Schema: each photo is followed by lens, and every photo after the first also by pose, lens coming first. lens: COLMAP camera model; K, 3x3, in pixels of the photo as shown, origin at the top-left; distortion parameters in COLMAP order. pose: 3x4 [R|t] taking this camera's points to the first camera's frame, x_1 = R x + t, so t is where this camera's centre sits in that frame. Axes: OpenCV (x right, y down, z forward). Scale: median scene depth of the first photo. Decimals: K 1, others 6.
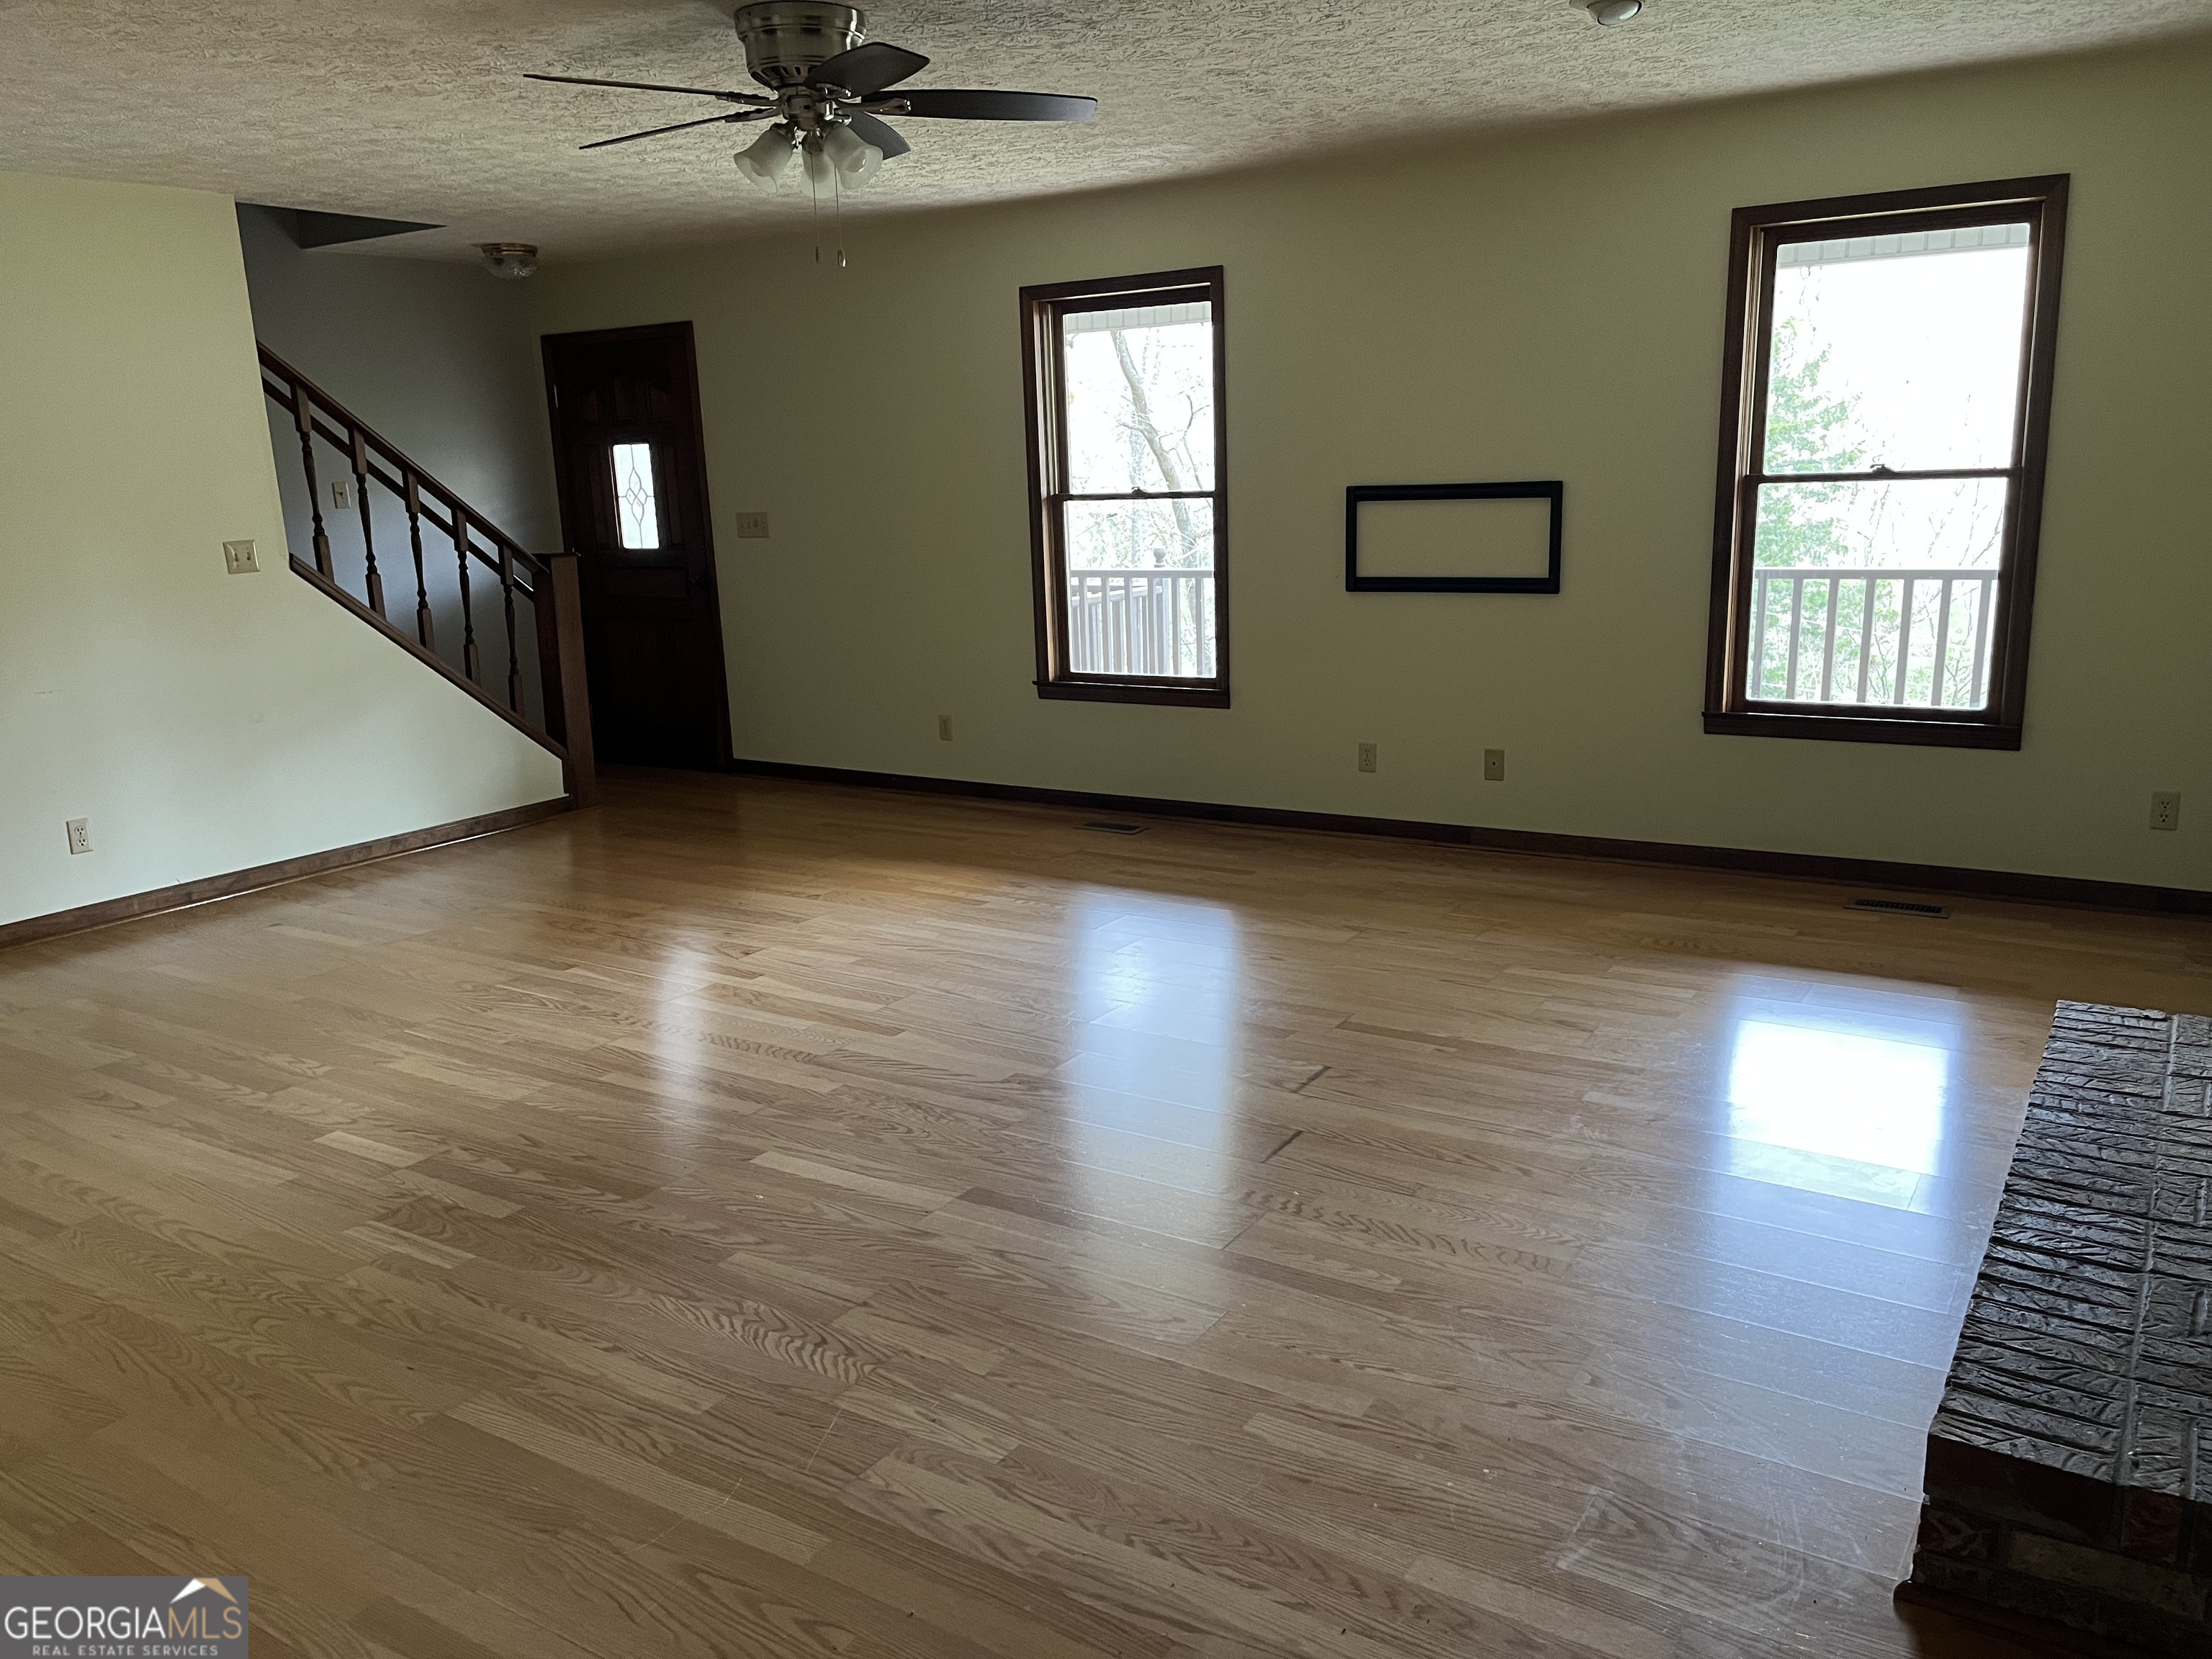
lens RADIAL K [[1693.1, 0, 1115.4], [0, 1693.1, 833.3], [0, 0, 1]] dist [-0.008661, 0.003243]
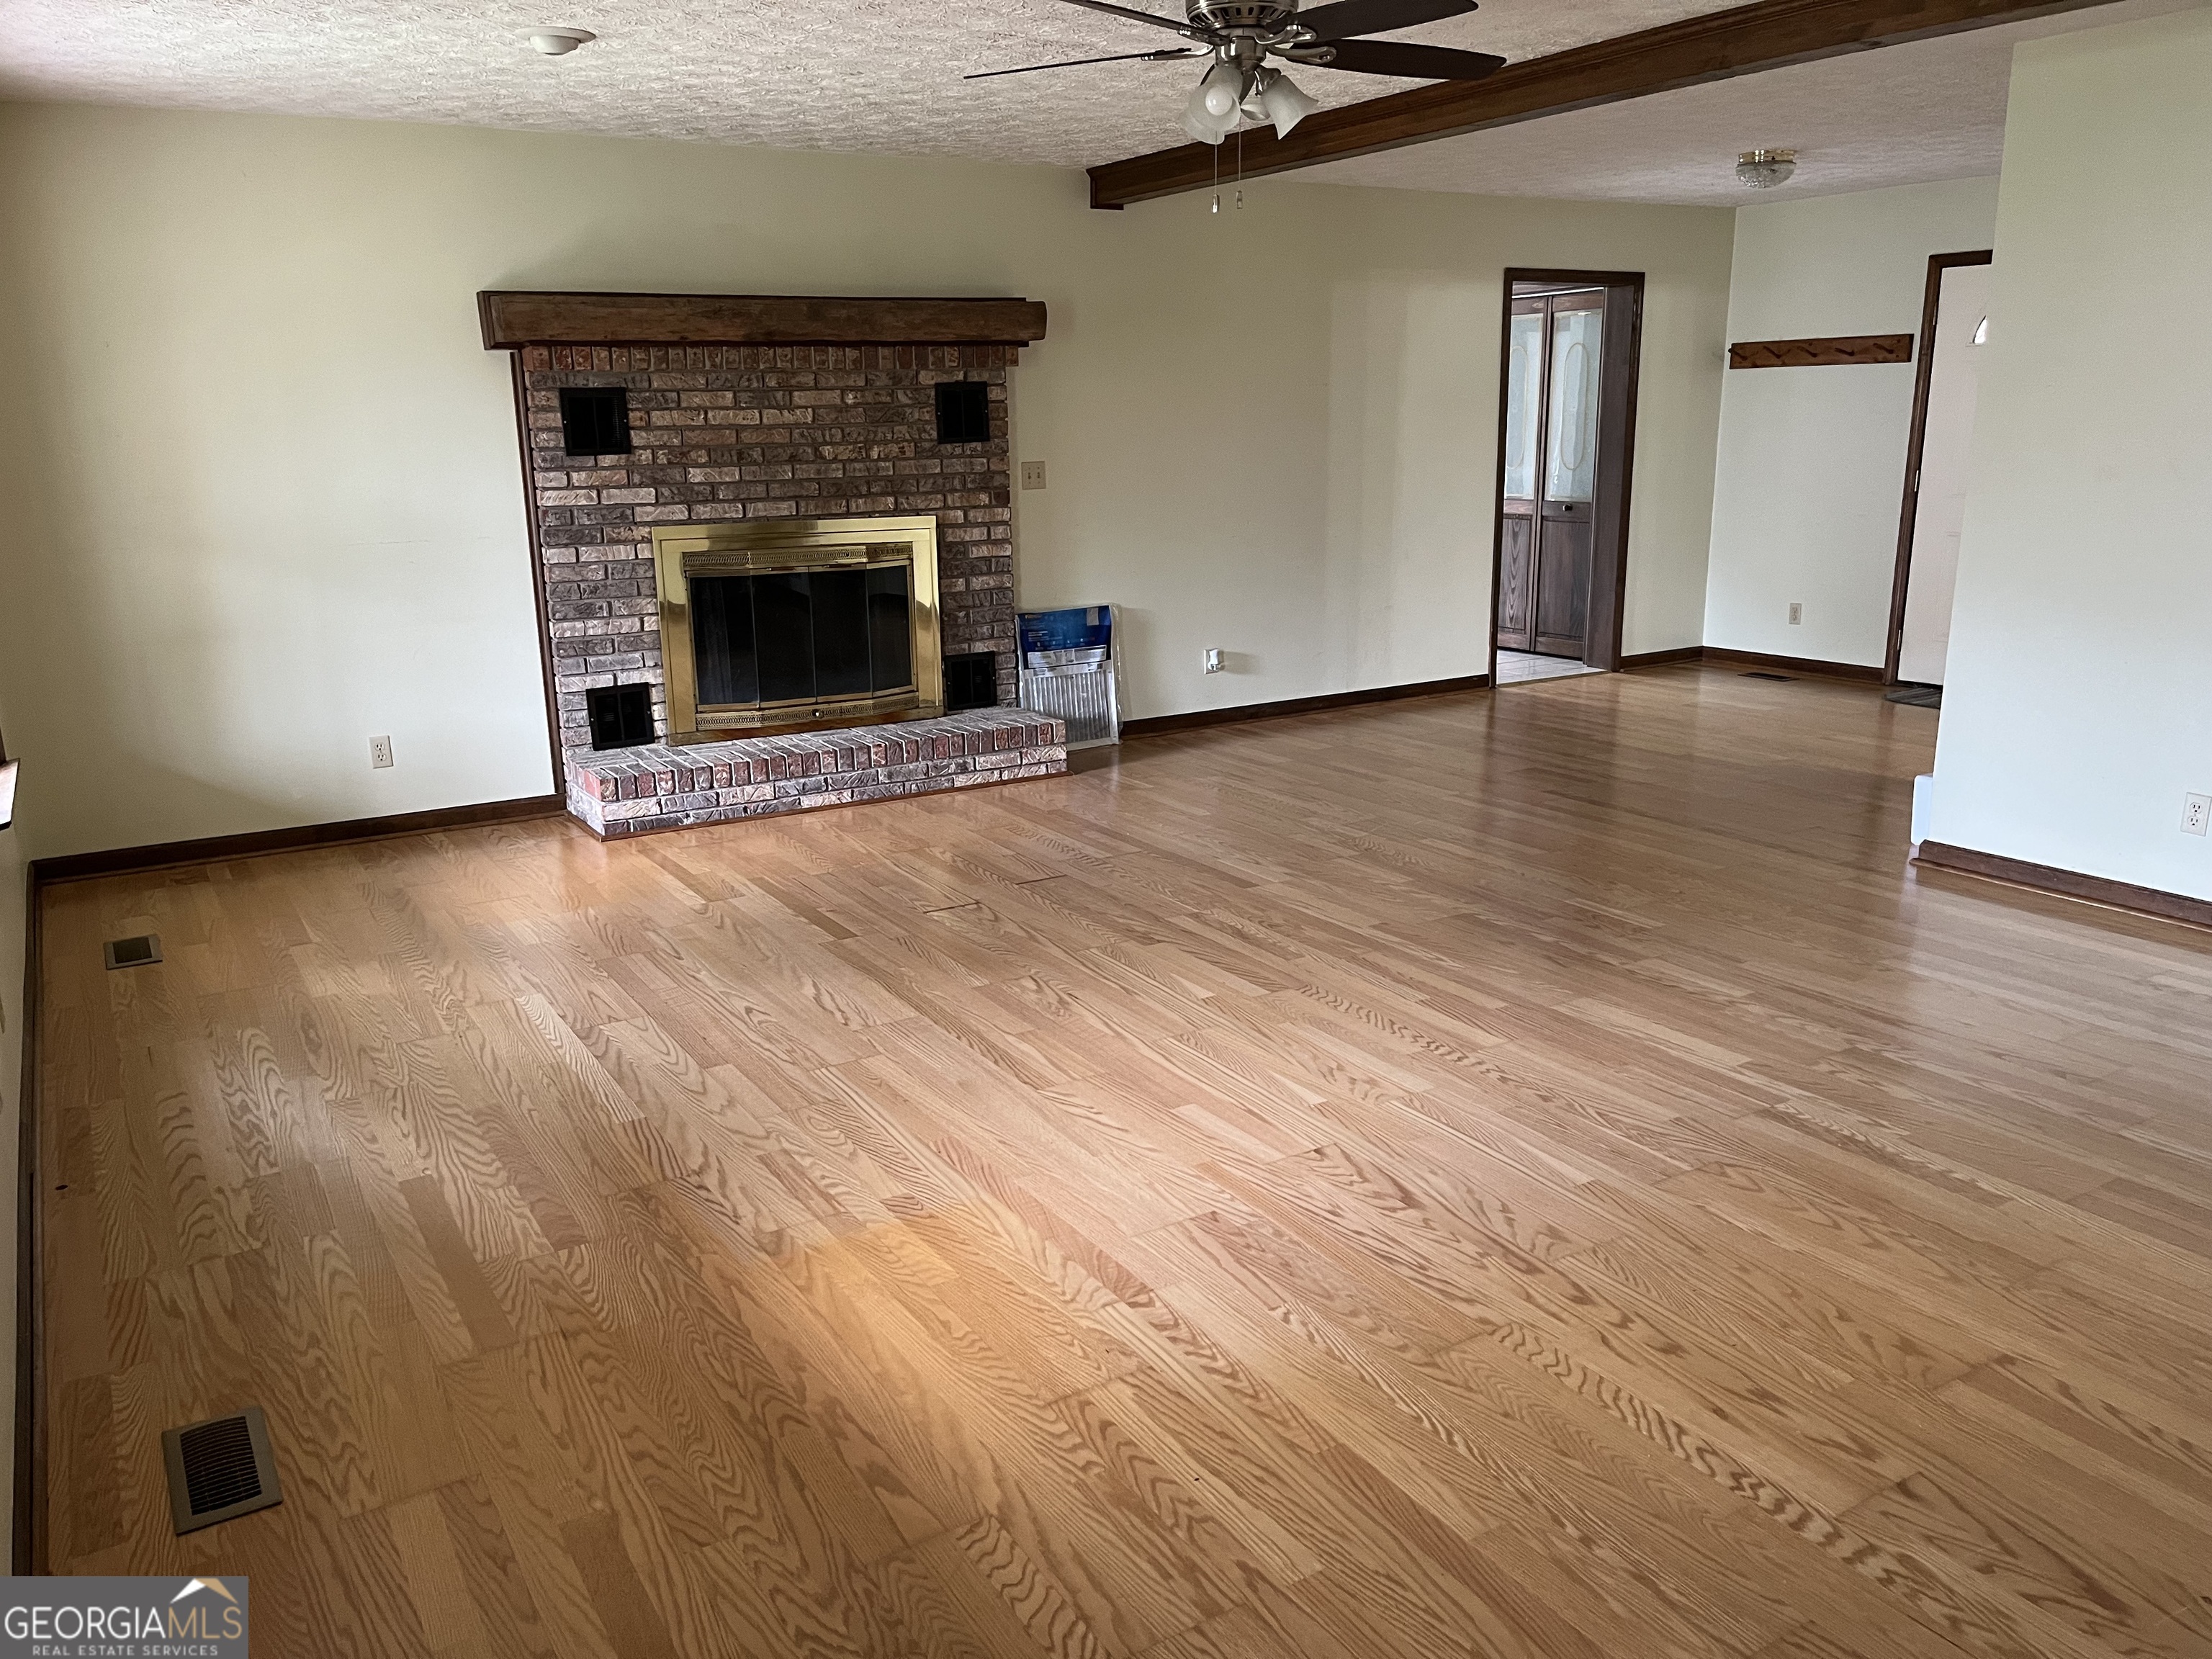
lens RADIAL K [[1693.1, 0, 1106.8], [0, 1693.1, 830.6], [0, 0, 1]] dist [-0.008661, 0.003243]
pose [[-0.899439, -0.058013, 0.433179, -0.548116], [0.140526, 0.900129, 0.412334, -0.424130], [-0.413838, 0.431743, -0.801459, 1.960214]]
